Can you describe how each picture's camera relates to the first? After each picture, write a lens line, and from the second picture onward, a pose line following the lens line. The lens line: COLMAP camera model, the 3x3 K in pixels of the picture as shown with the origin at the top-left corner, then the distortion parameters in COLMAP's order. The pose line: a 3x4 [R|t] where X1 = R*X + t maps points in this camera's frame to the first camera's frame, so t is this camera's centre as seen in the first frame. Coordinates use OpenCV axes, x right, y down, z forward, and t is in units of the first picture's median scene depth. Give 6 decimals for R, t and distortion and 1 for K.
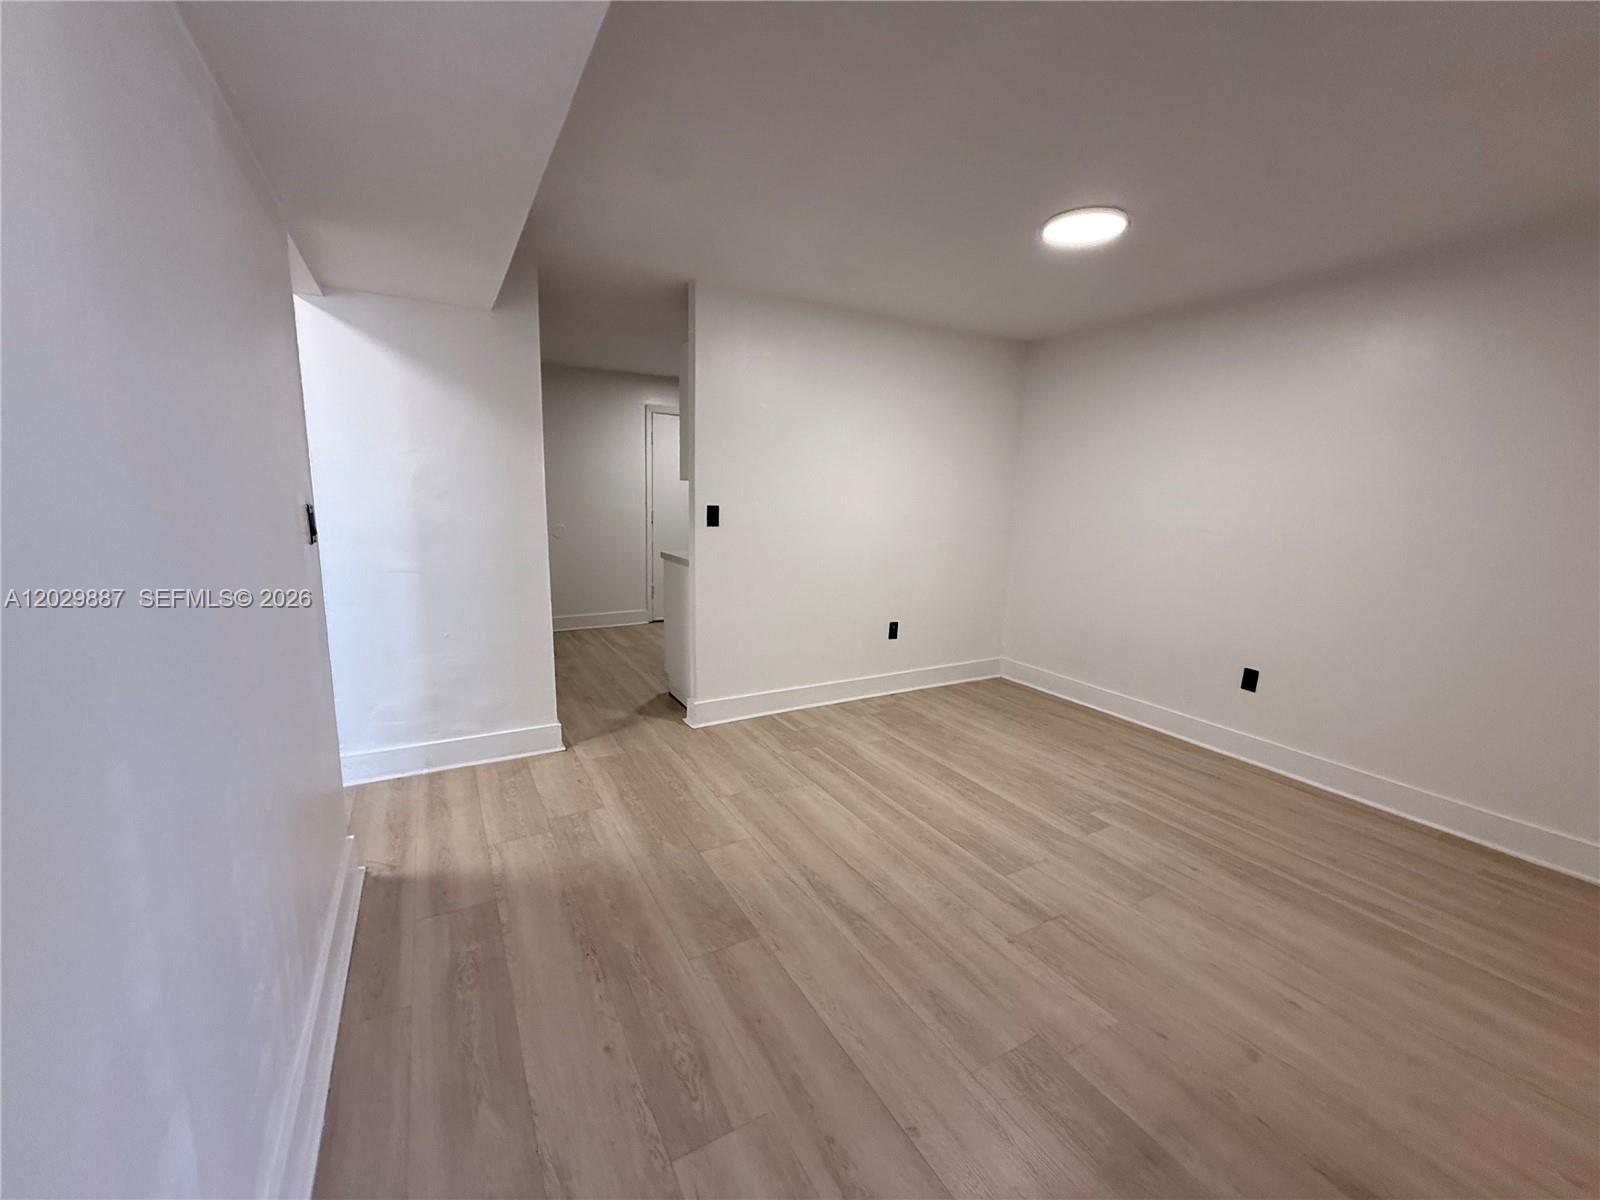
lens RADIAL K [[638.9, 0, 796.7], [0, 638.9, 608.1], [0, 0, 1]] dist [-0.000970, -0.000583]
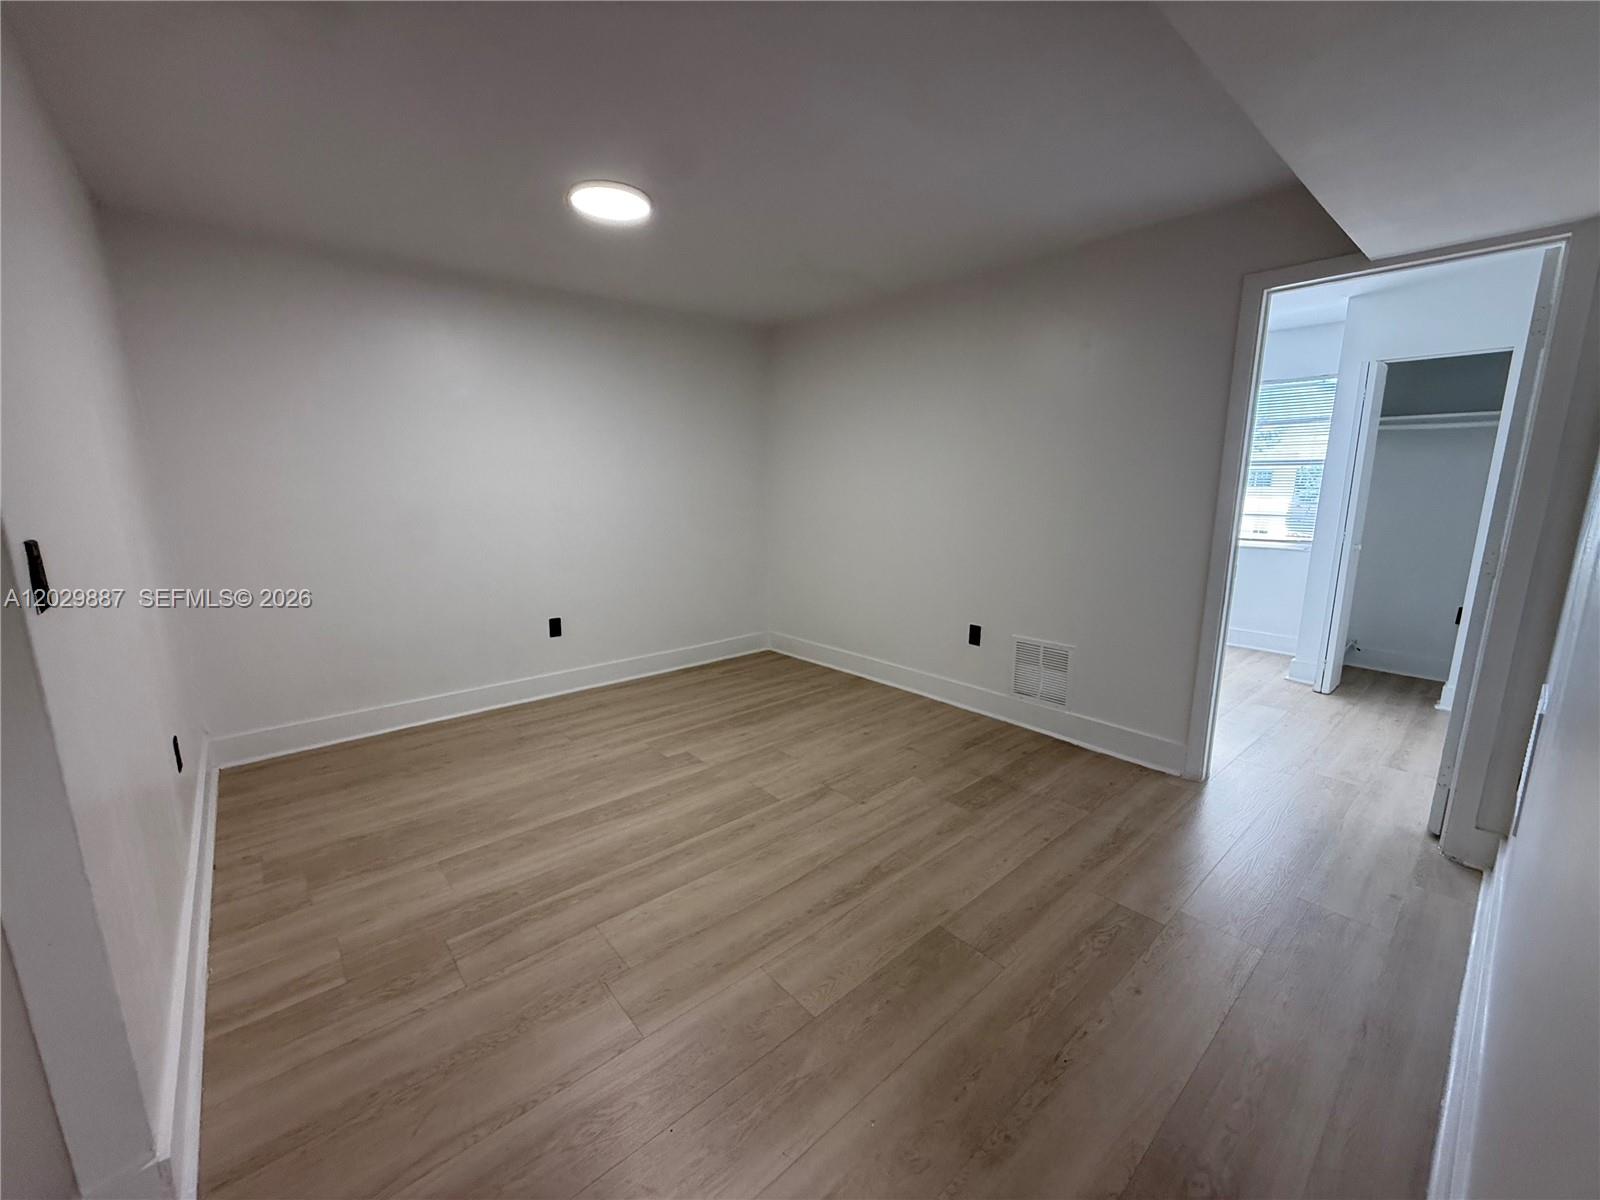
lens RADIAL K [[638.9, 0, 797.0], [0, 638.9, 599.2], [0, 0, 1]] dist [-0.000970, -0.000583]
pose [[-0.197543, -0.211748, 0.957152, -0.675627], [0.173166, 0.953500, 0.246679, -0.204793], [-0.964878, 0.214476, -0.151690, 0.982674]]
